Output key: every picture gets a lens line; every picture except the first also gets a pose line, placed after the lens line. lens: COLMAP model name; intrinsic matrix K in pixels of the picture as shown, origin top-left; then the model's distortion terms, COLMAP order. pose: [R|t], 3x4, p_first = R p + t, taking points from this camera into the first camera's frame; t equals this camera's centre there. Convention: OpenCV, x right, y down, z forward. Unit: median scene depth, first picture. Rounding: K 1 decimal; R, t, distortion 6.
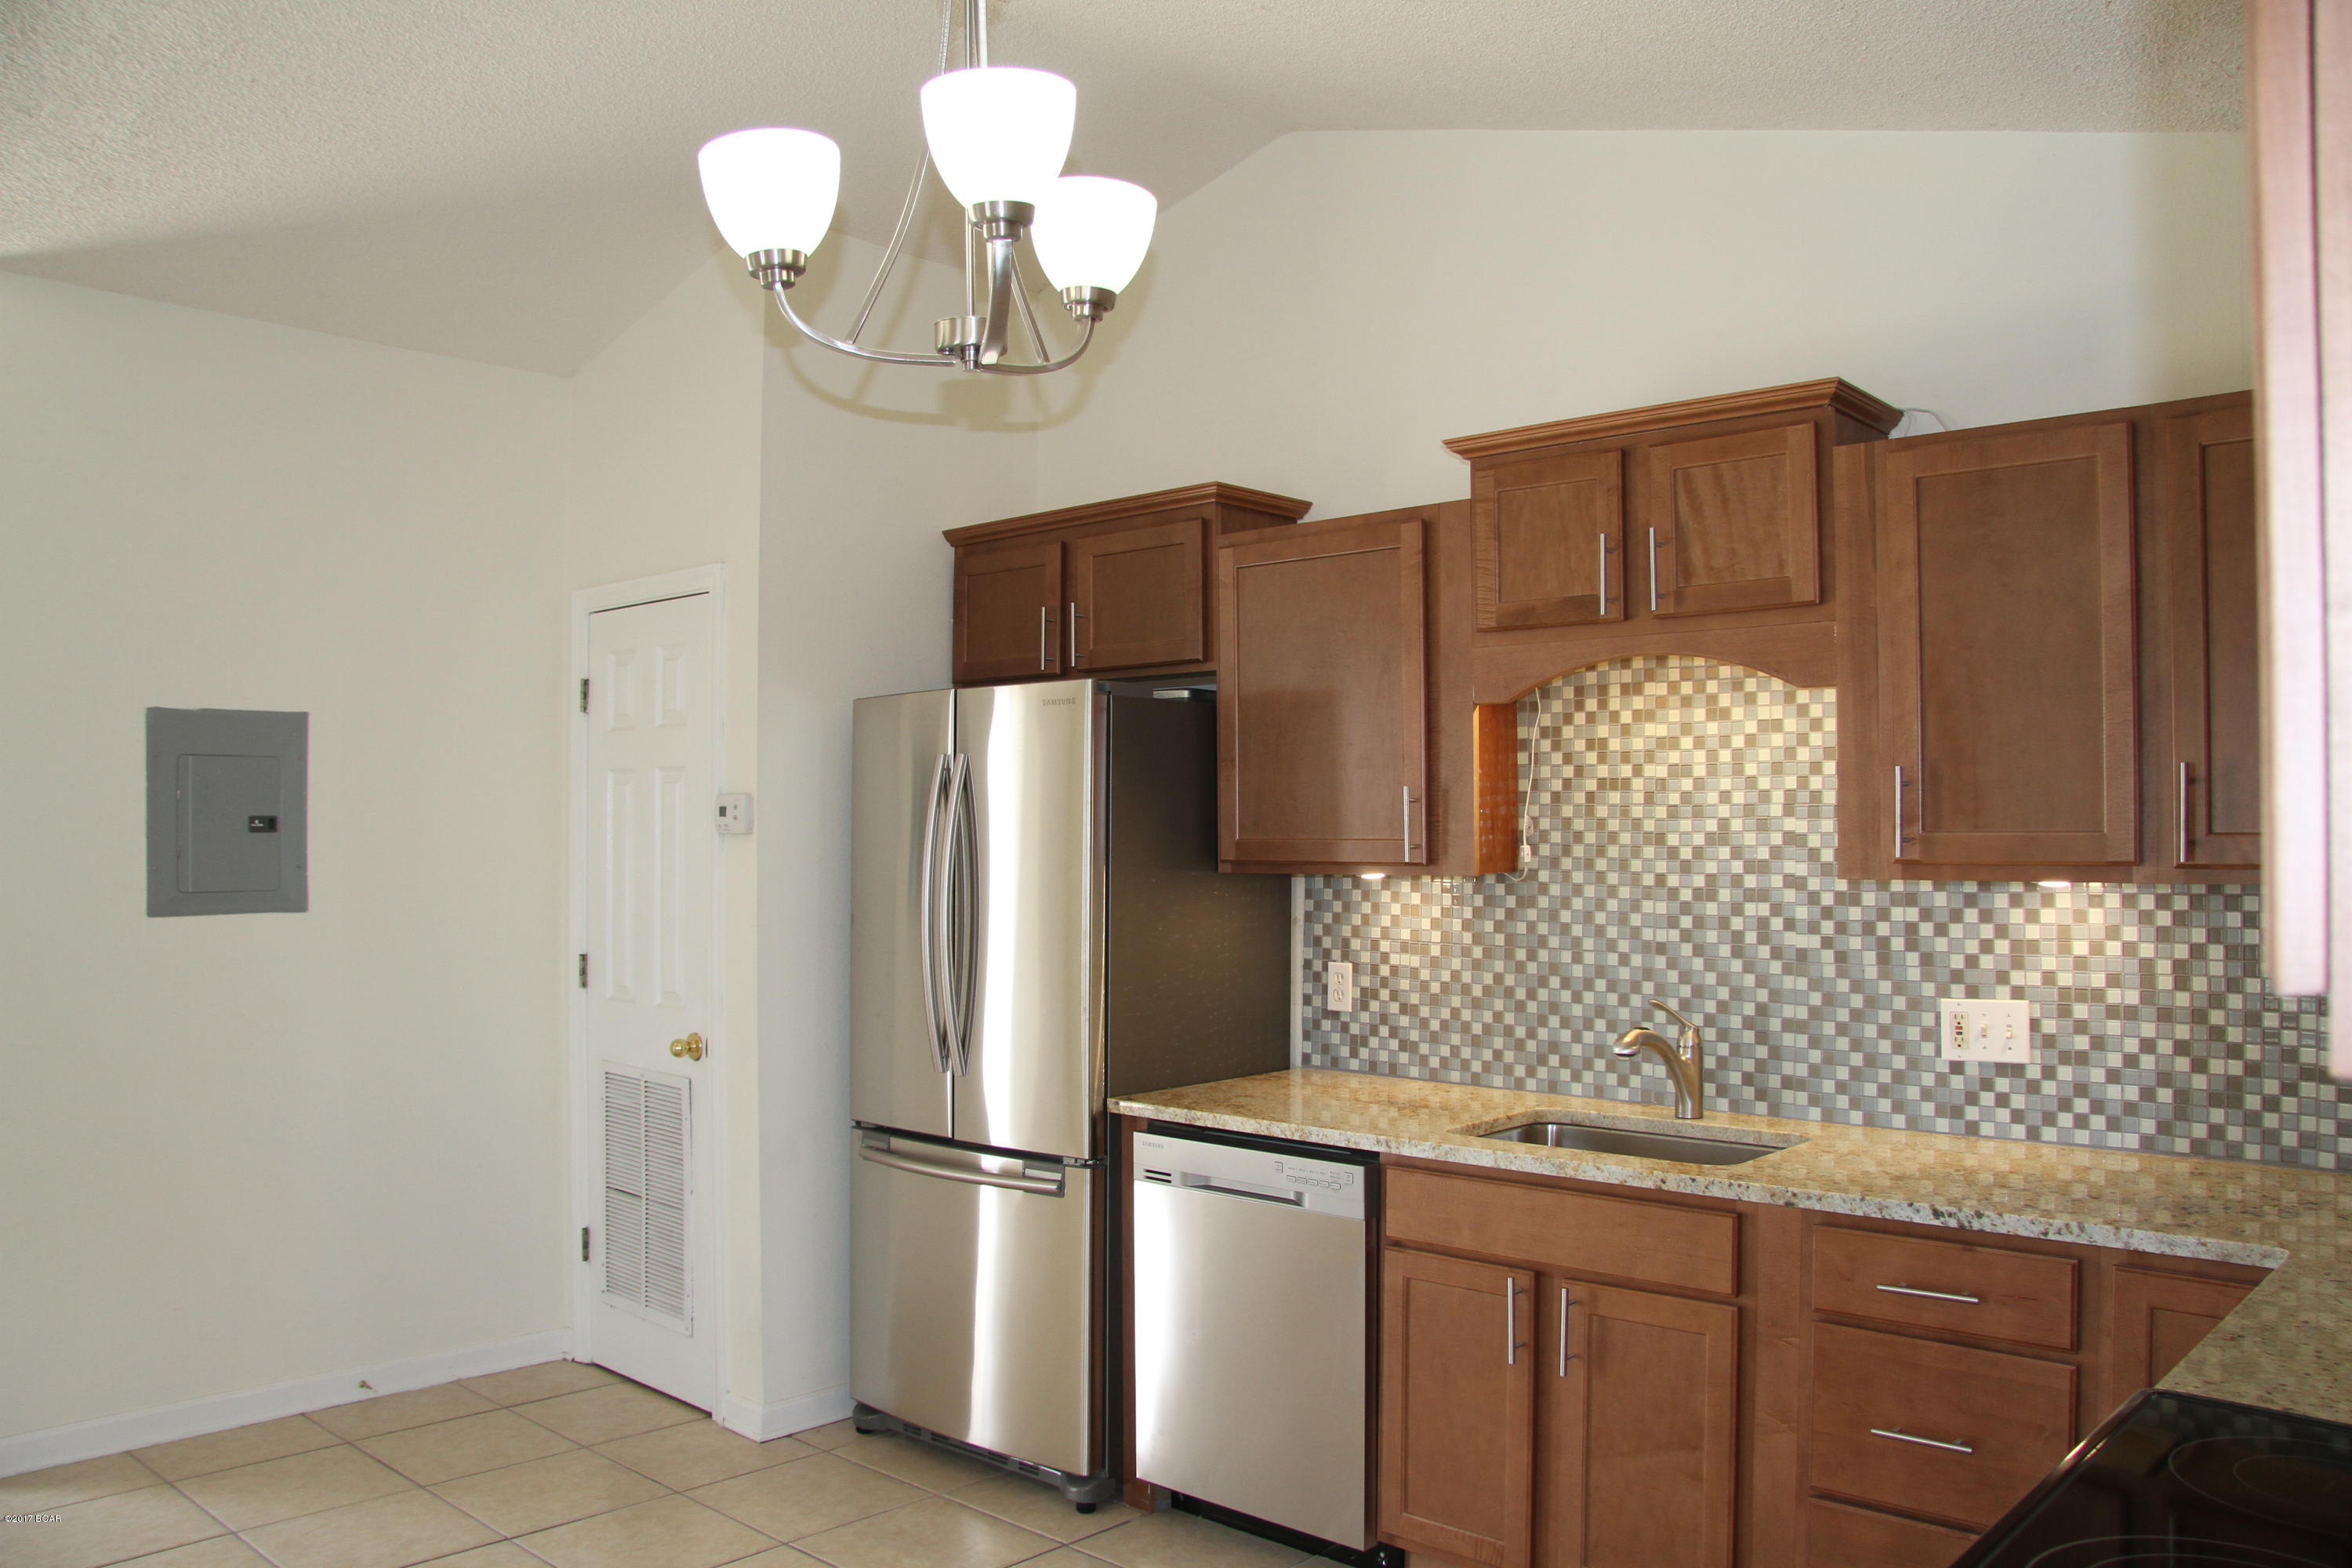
lens RADIAL K [[1814.8, 0, 1165.2], [0, 1814.8, 803.0], [0, 0, 1]] dist [-0.174911, 0.129685]
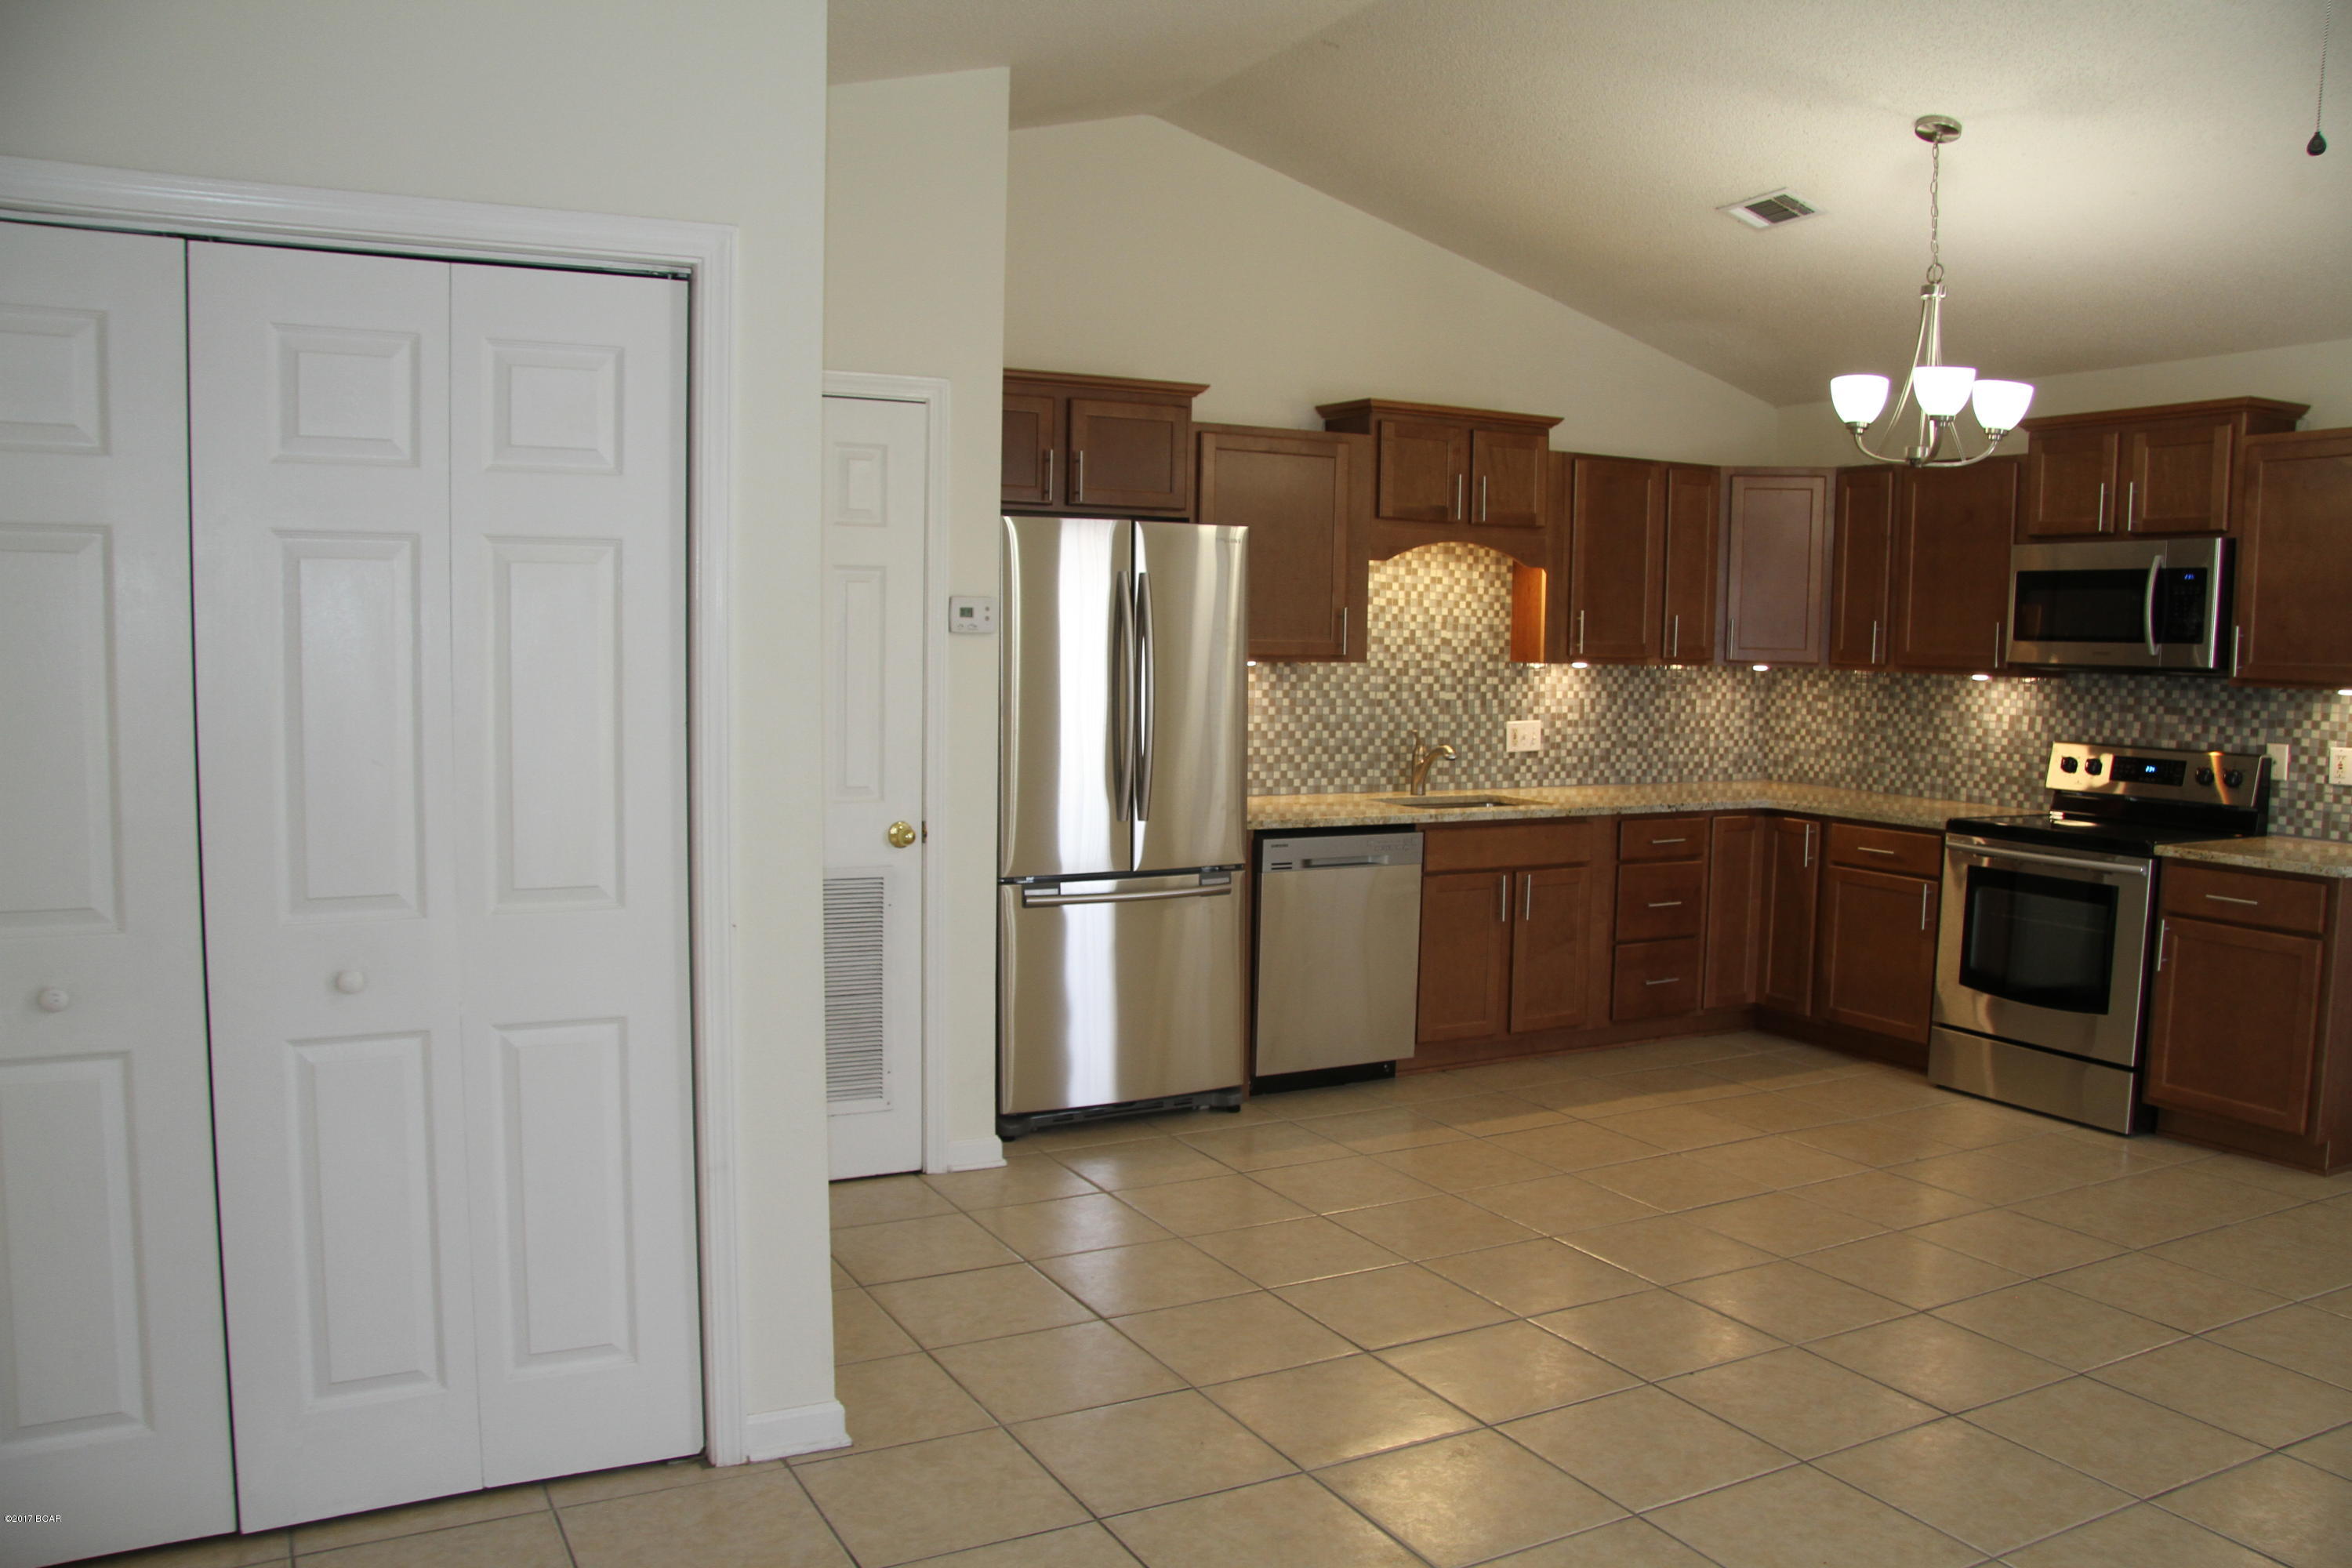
lens RADIAL K [[1814.8, 0, 1183.2], [0, 1814.8, 804.1], [0, 0, 1]] dist [-0.174911, 0.129685]
pose [[0.330284, -0.087679, 0.939800, -1.519690], [-0.034459, 0.993892, 0.104836, 0.000348], [-0.943252, -0.067010, 0.325246, 0.620227]]
